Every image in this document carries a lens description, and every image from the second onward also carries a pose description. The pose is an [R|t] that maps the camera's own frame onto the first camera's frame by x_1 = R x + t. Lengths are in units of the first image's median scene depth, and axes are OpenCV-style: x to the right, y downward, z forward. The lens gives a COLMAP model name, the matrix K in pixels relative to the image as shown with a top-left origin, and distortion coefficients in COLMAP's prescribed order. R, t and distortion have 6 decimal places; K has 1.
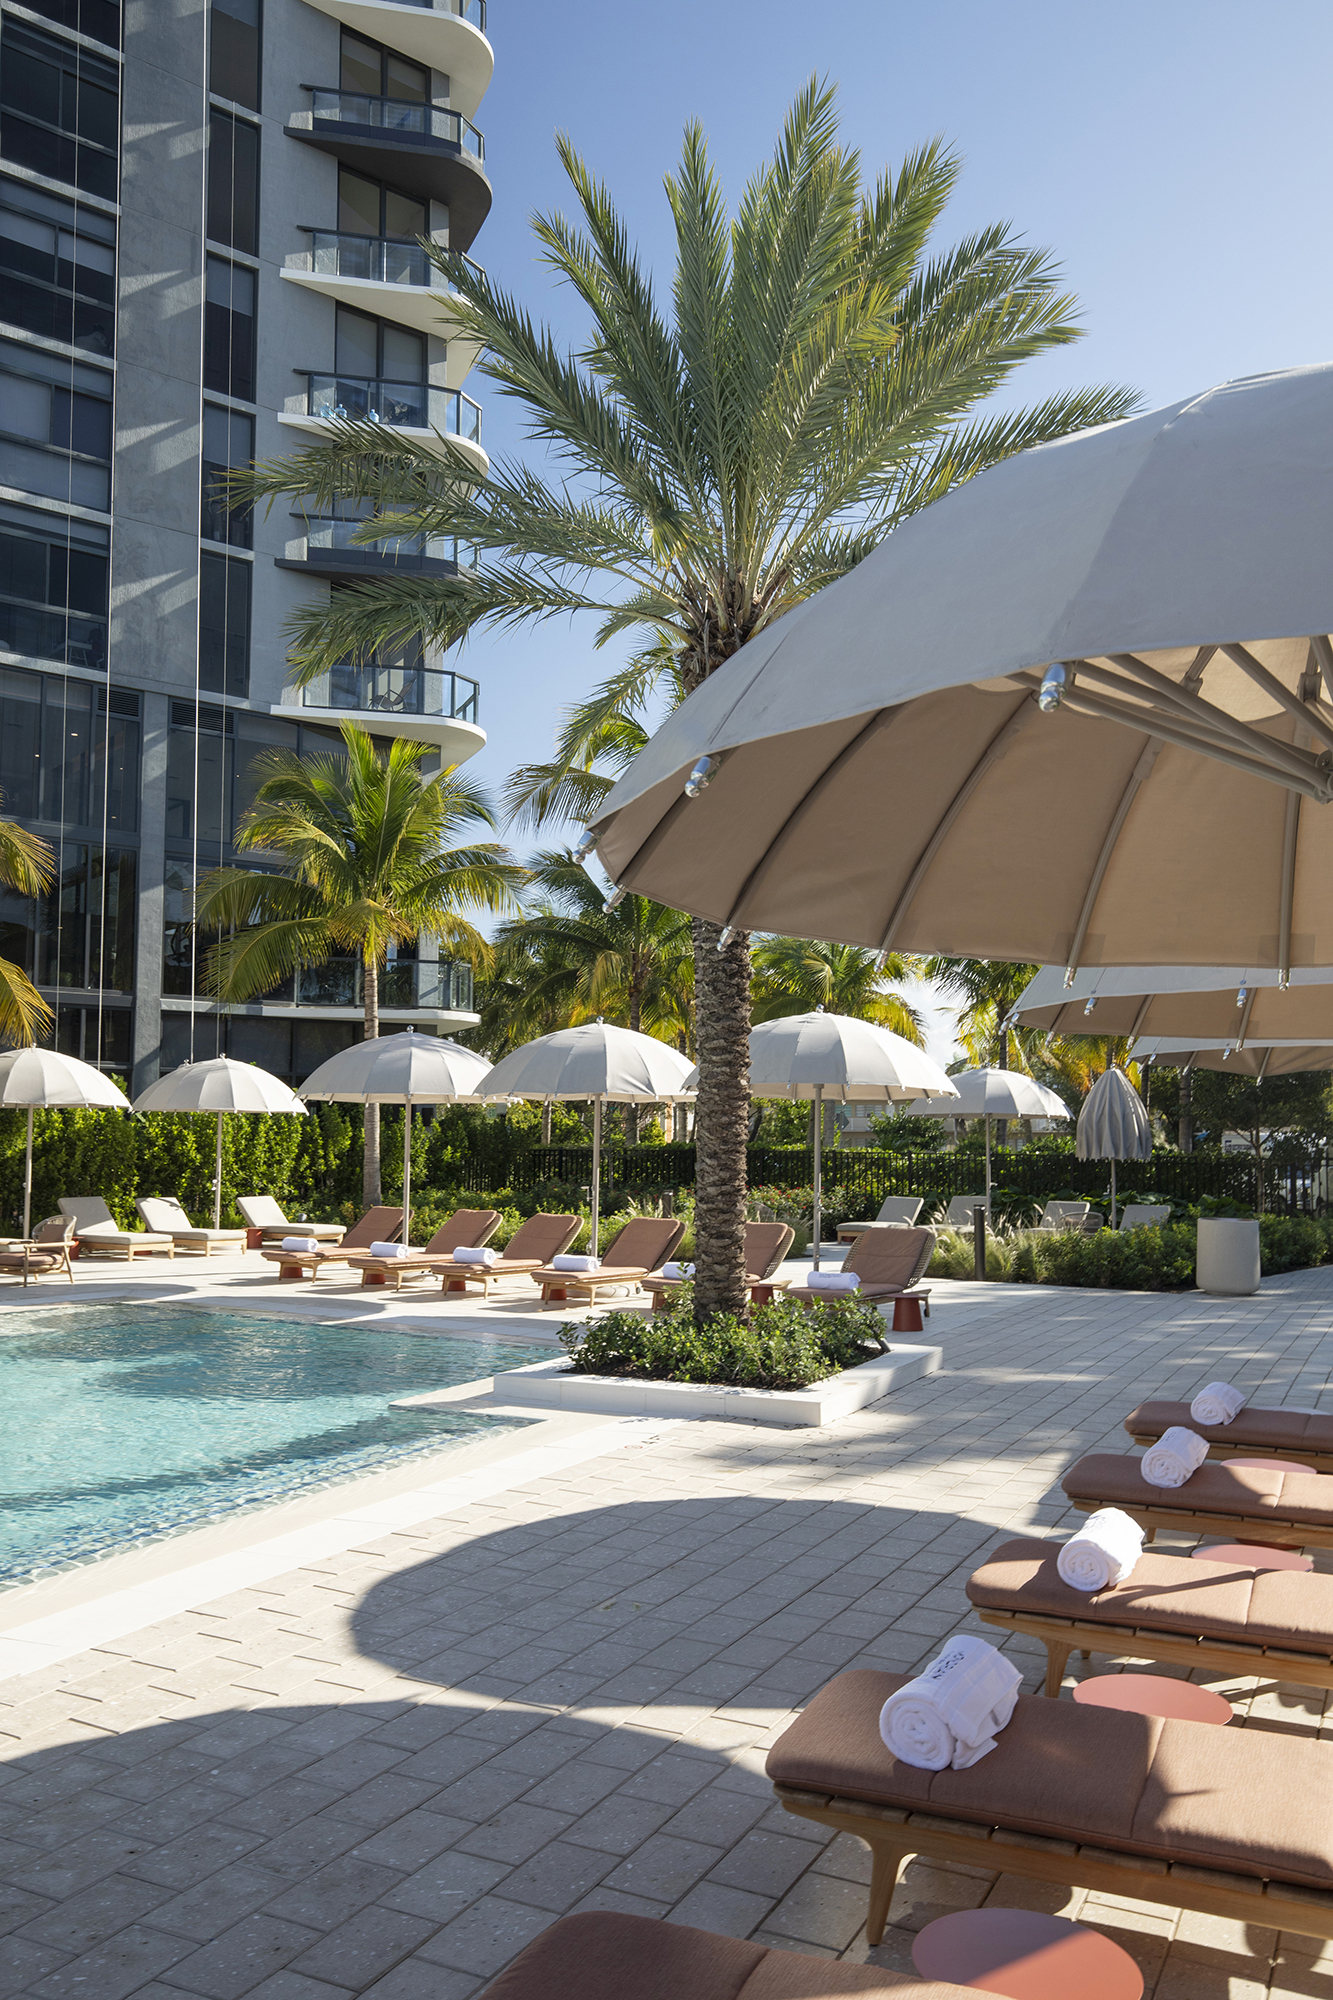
lens RADIAL K [[1608.9, 0, 666.9], [0, 1608.9, 1002.5], [0, 0, 1]] dist [-0.000007, 0.000780]
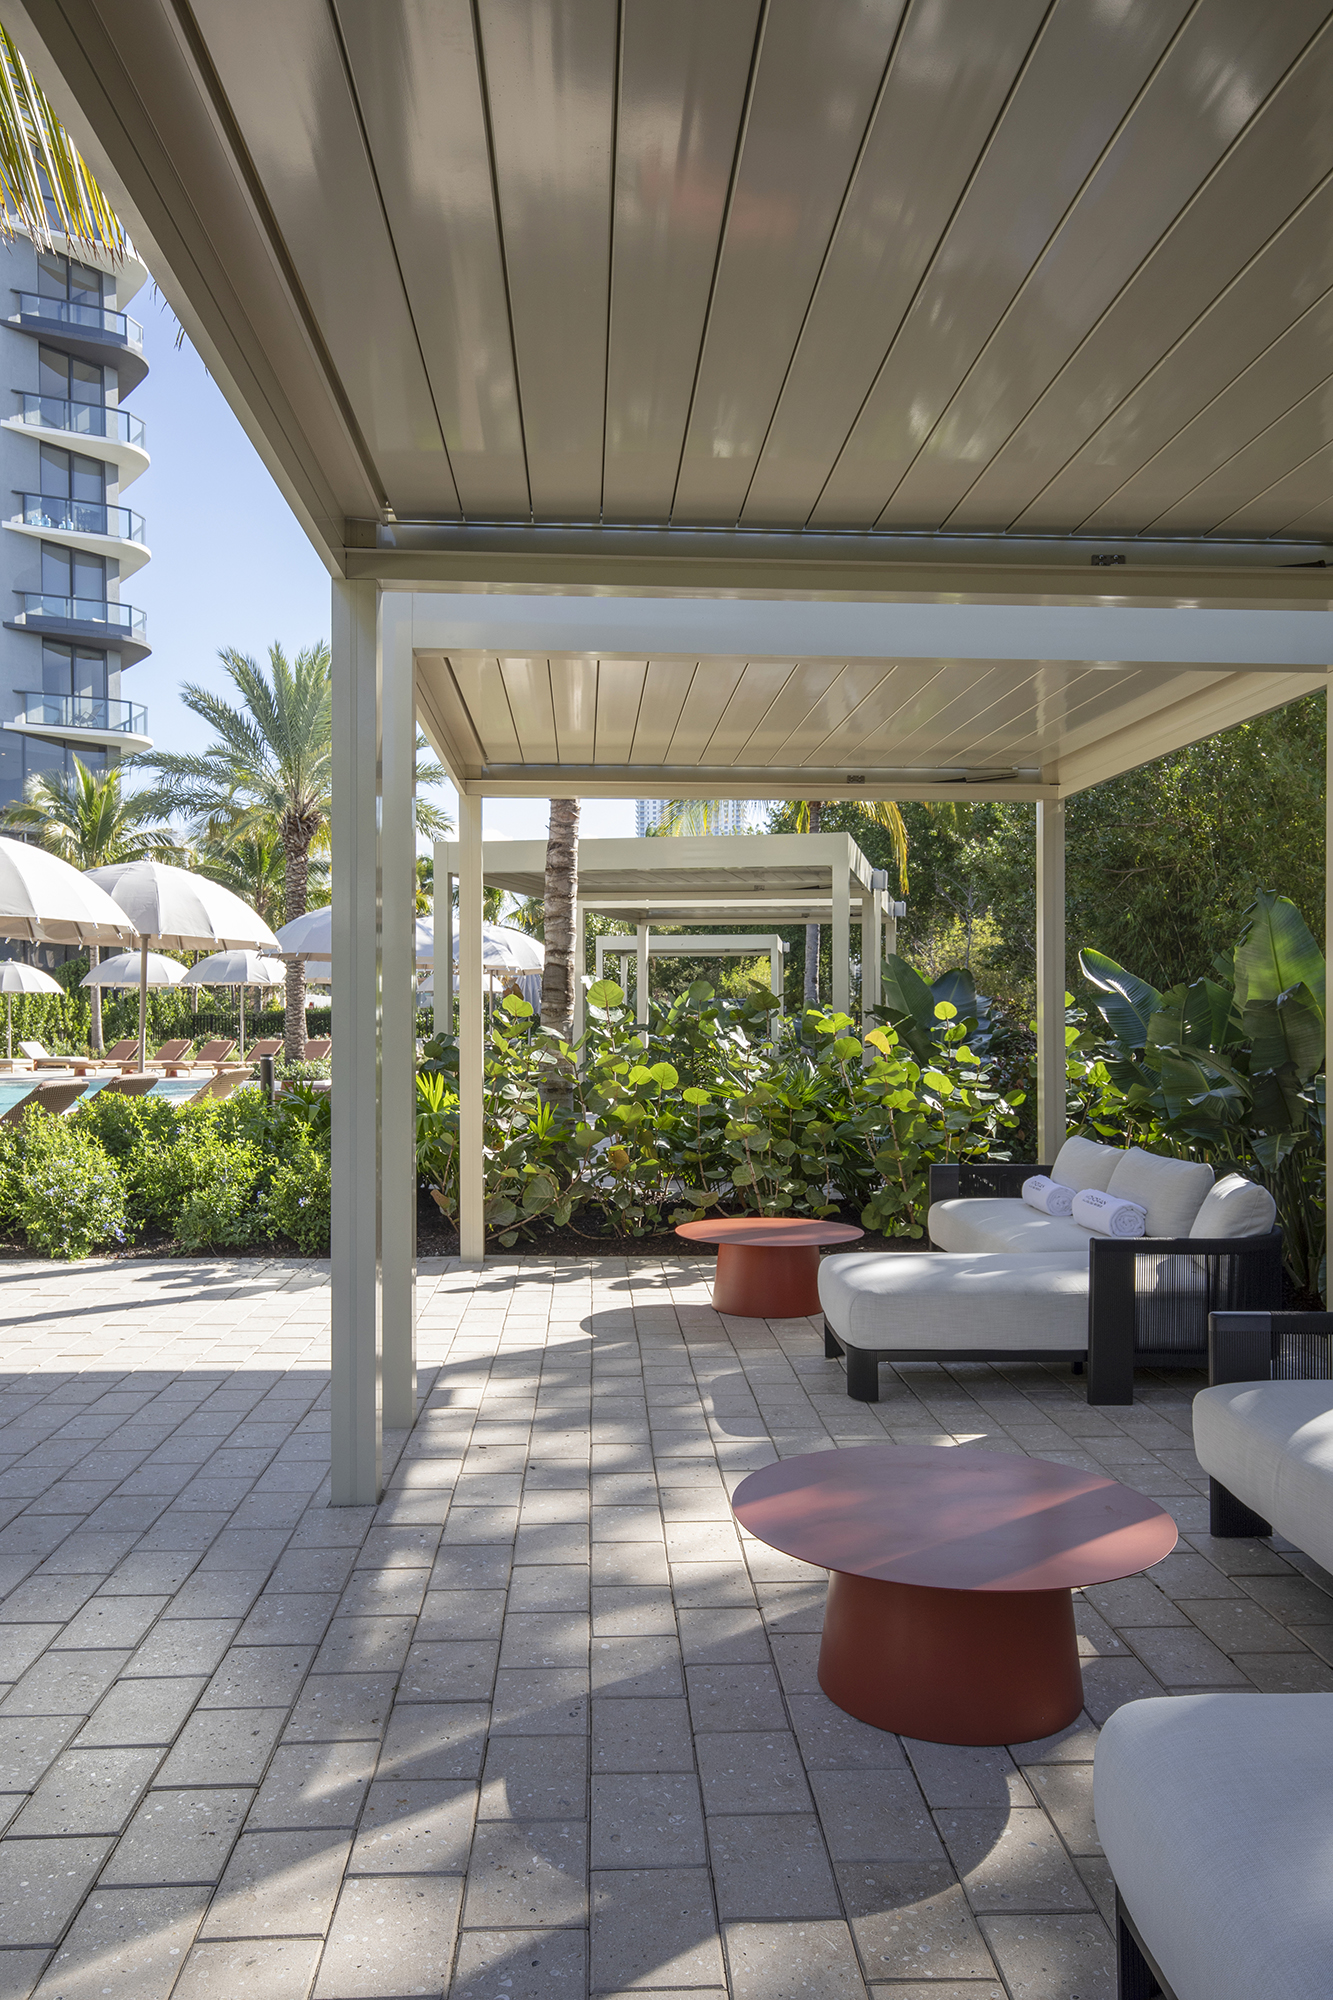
lens RADIAL K [[1477.3, 0, 666.7], [0, 1477.3, 1001.4], [0, 0, 1]] dist [0.024781, -0.001638]
pose [[0.969069, -0.009492, 0.246607, 0.008506], [-0.008953, 0.997250, 0.073564, -0.032154], [-0.246627, -0.073496, 0.966319, -0.497686]]
